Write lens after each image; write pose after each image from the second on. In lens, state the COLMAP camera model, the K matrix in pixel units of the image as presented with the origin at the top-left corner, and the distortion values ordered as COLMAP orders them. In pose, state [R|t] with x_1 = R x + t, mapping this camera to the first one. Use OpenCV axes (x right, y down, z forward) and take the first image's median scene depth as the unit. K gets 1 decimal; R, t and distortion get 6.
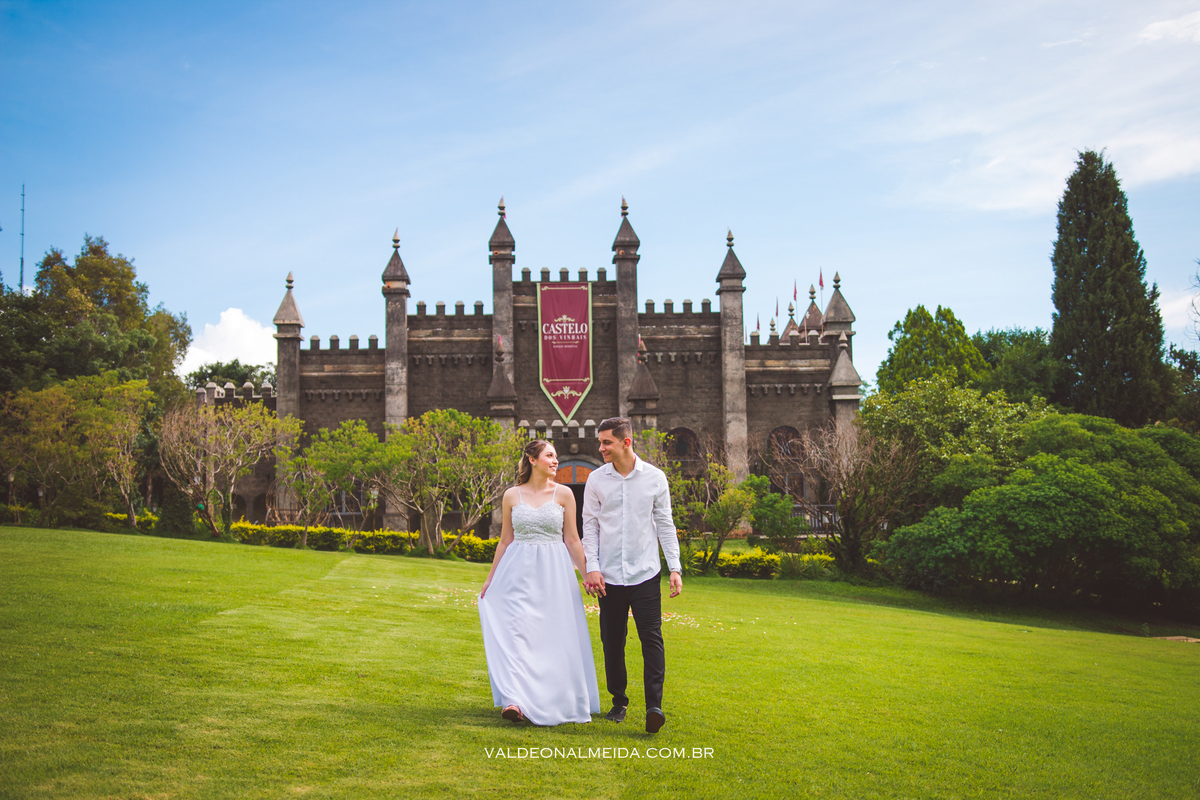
lens RADIAL K [[1331.2, 0, 600.0], [0, 1331.2, 400.0], [0, 0, 1]] dist [0.019331, 0.033018]
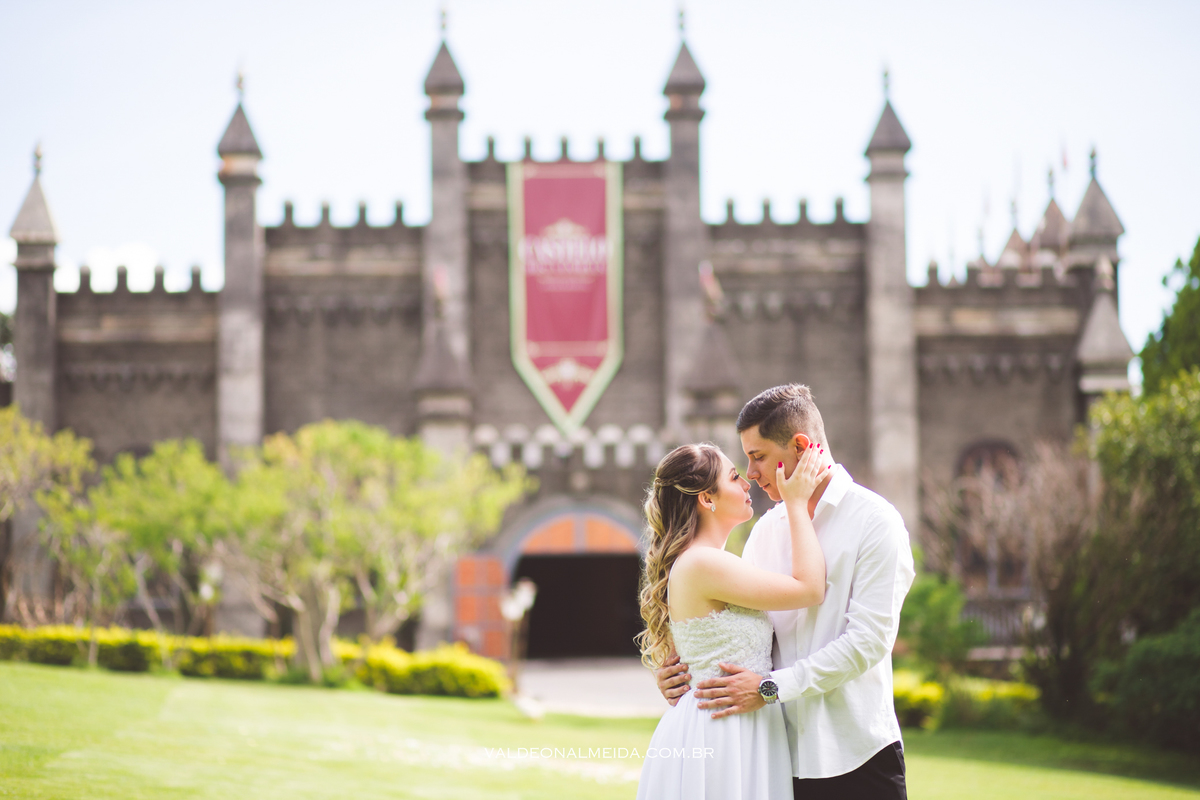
lens RADIAL K [[2880.8, 0, 600.0], [0, 2880.8, 400.0], [0, 0, 1]] dist [-0.013455, -0.478877]
pose [[0.999798, 0.004437, -0.019608, 0.010782], [-0.004122, 0.999862, 0.016075, -0.015161], [0.019676, -0.015991, 0.999679, -0.136718]]
